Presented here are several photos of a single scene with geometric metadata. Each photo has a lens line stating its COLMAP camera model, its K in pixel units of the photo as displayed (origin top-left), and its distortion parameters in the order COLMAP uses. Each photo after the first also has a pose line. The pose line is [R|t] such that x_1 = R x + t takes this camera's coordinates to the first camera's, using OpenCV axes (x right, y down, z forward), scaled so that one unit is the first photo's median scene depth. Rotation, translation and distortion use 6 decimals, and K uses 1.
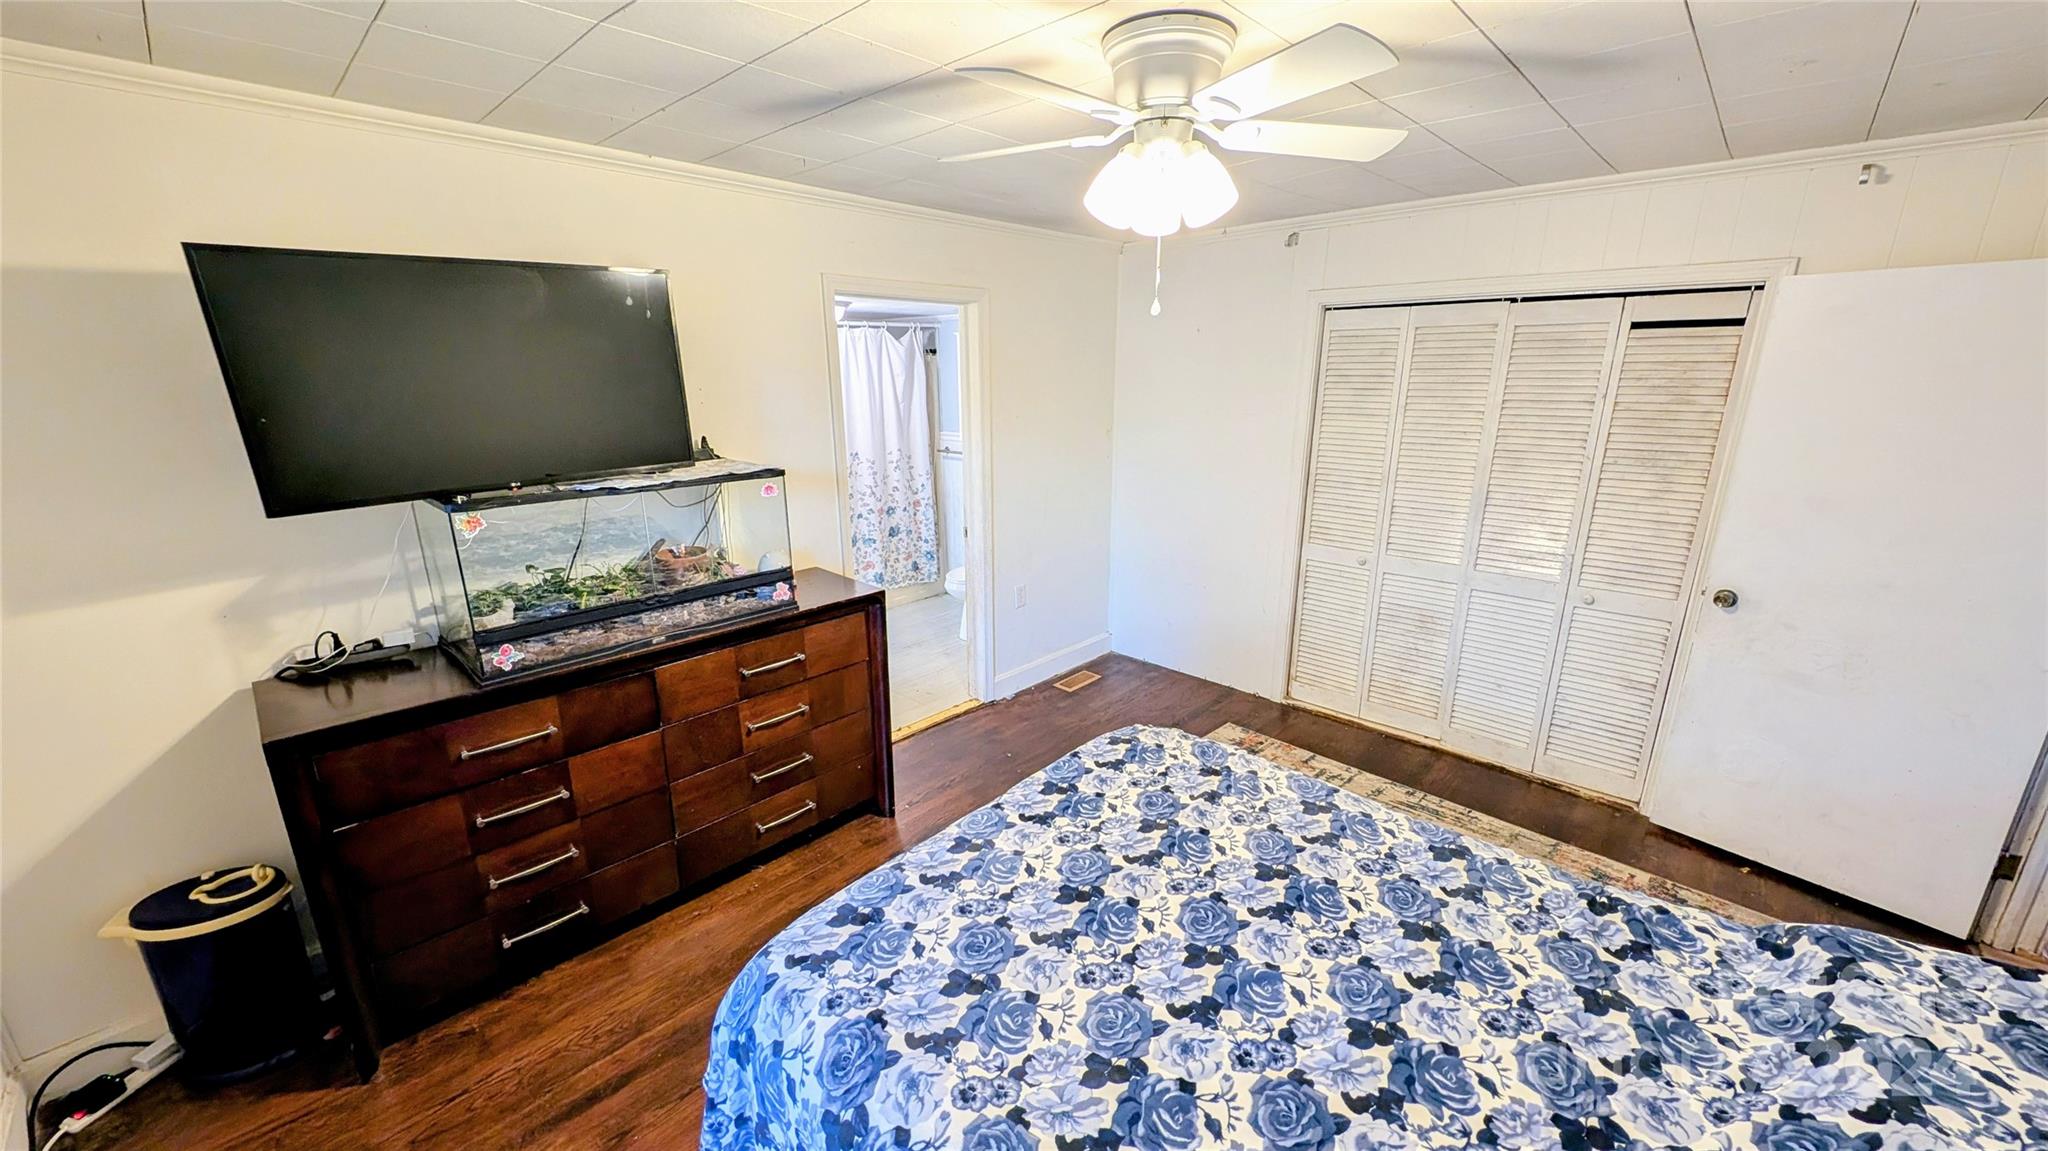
lens RADIAL K [[771.3, 0, 1043.7], [0, 771.3, 568.8], [0, 0, 1]] dist [0.006818, -0.003564]
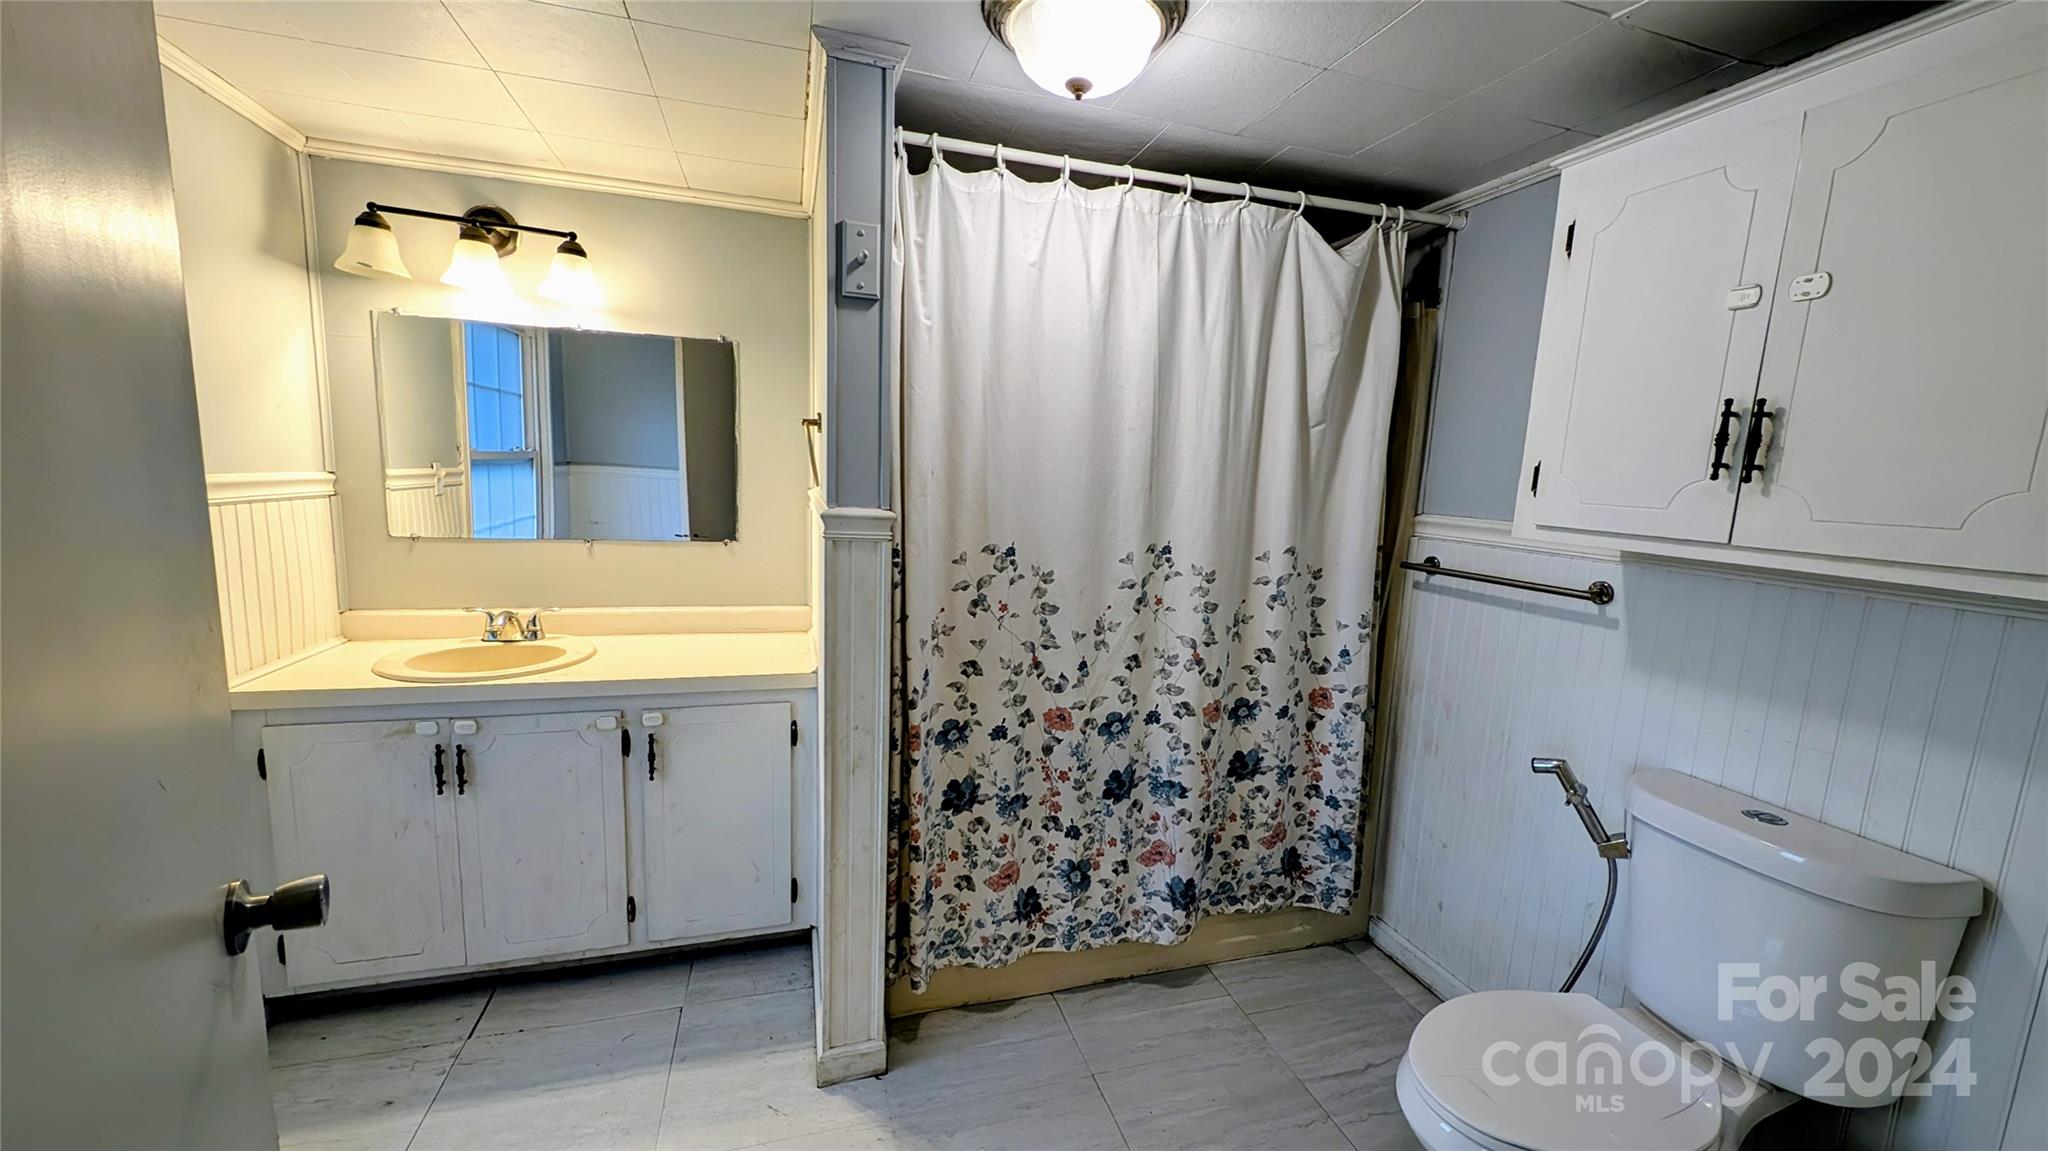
lens RADIAL K [[771.3, 0, 991.6], [0, 771.3, 577.7], [0, 0, 1]] dist [0.006818, -0.003564]
pose [[0.846166, 0.110694, -0.521296, -0.212860], [-0.178836, 0.980448, -0.082095, -0.159187], [0.502016, 0.162693, 0.849418, 1.142403]]
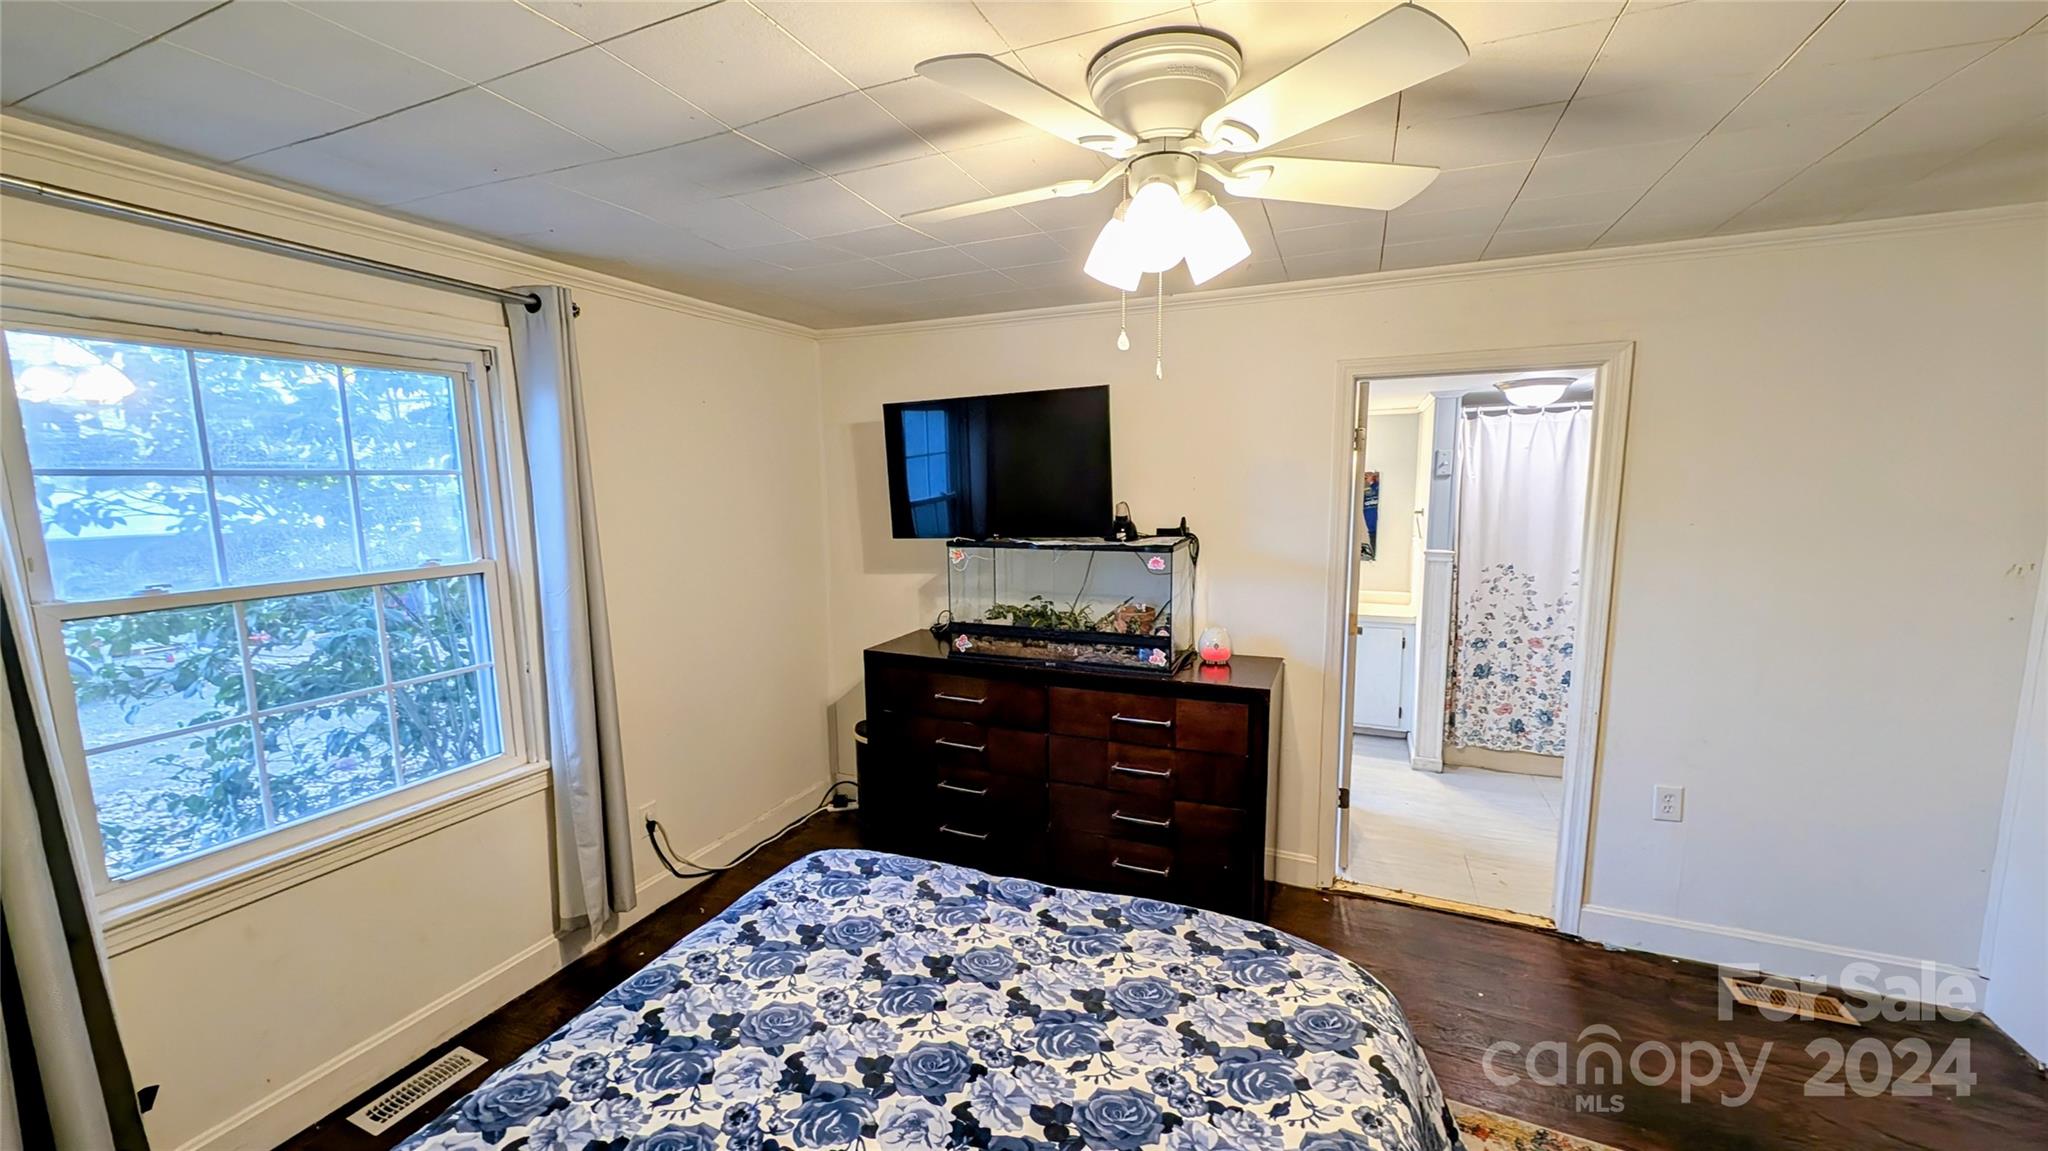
lens RADIAL K [[771.3, 0, 1018.6], [0, 771.3, 590.9], [0, 0, 1]] dist [0.006818, -0.003564]
pose [[0.333294, 0.139262, -0.932481, 0.501587], [-0.229173, 0.971335, 0.063152, -0.072344], [0.914546, 0.192651, 0.355655, 0.345498]]
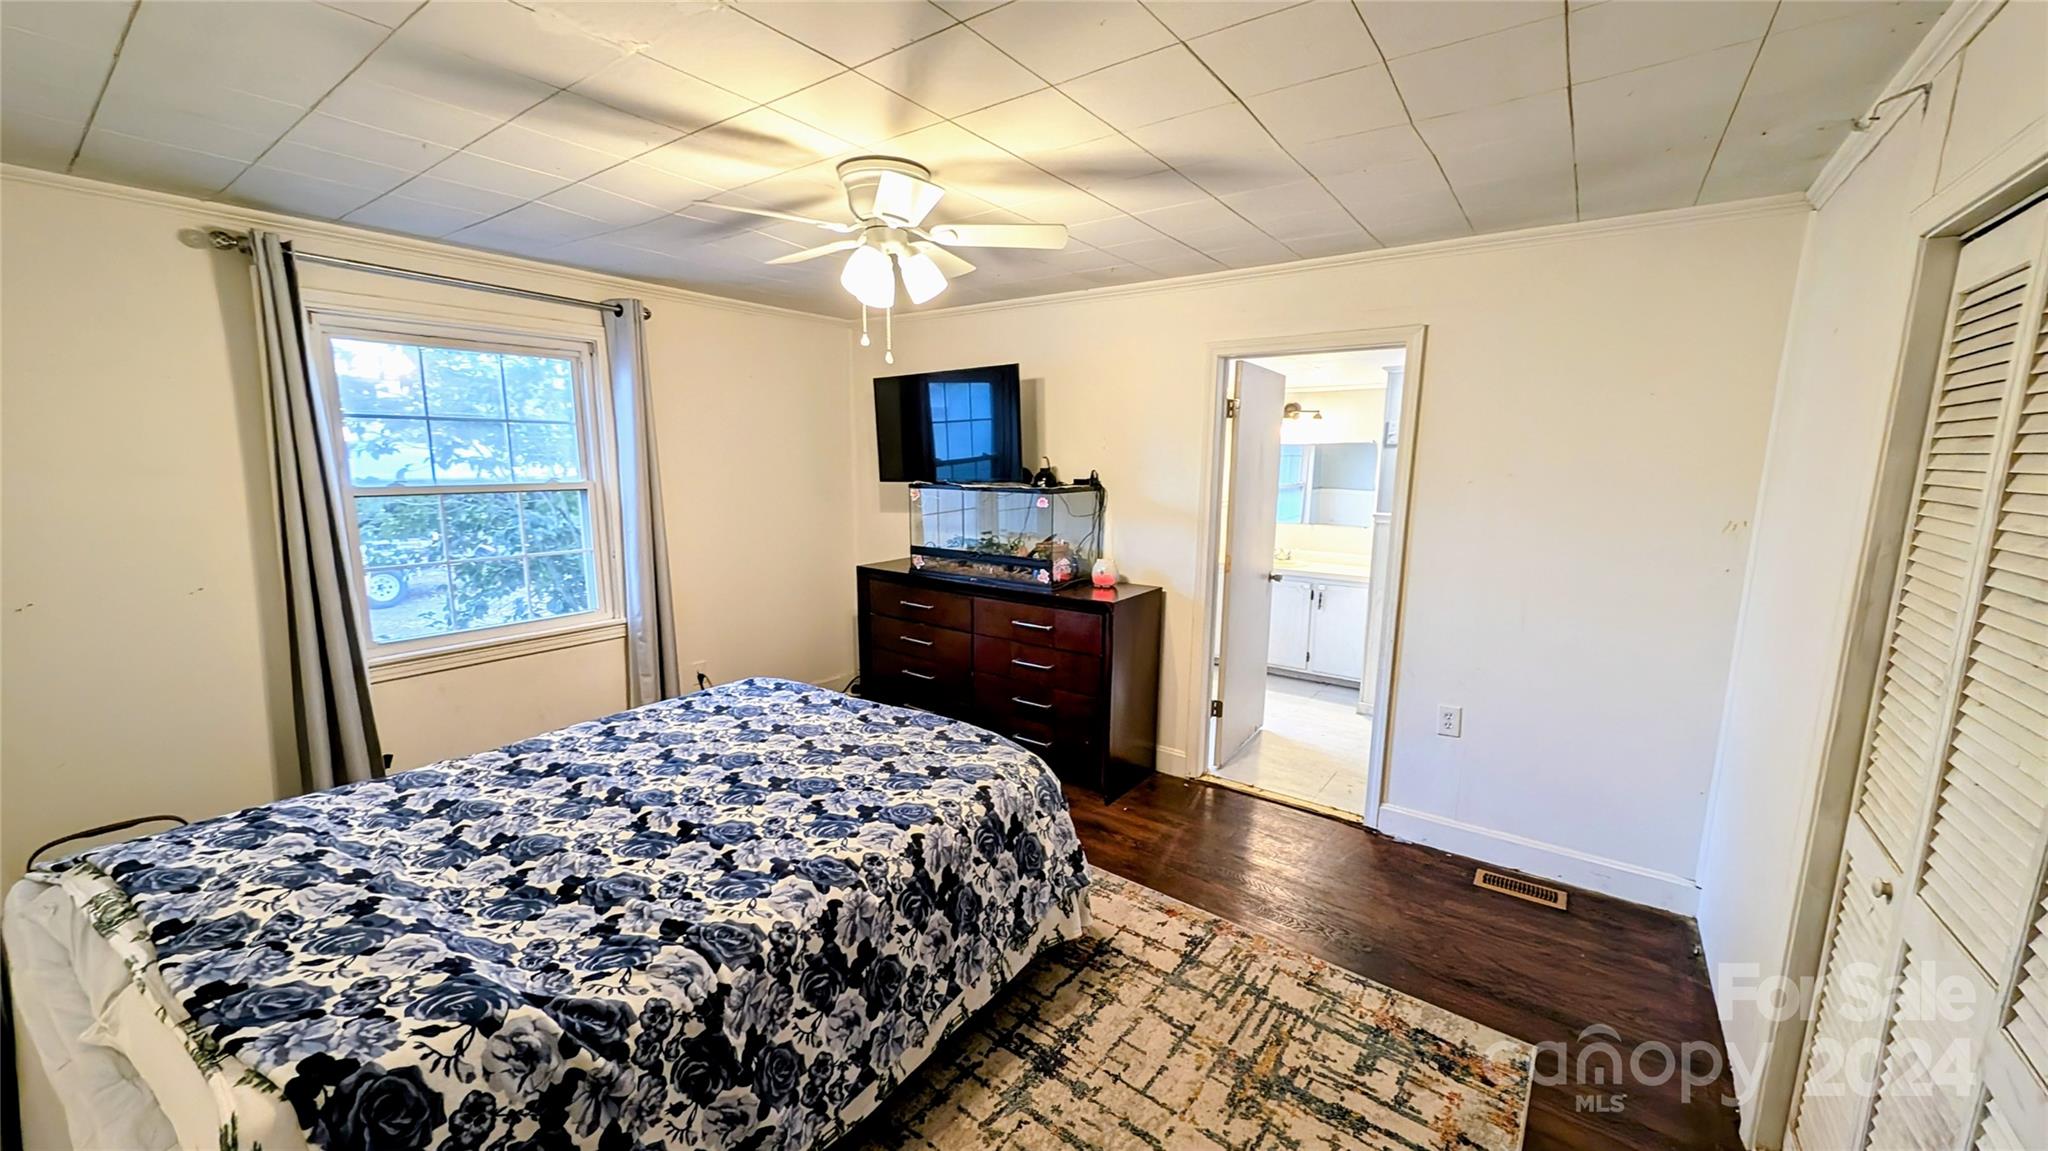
lens RADIAL K [[771.3, 0, 1015.1], [0, 771.3, 588.1], [0, 0, 1]] dist [0.006818, -0.003564]
pose [[0.114750, 0.181332, -0.976704, 0.870149], [-0.261424, 0.954055, 0.146413, -0.120151], [0.958379, 0.238533, 0.156882, 0.615975]]
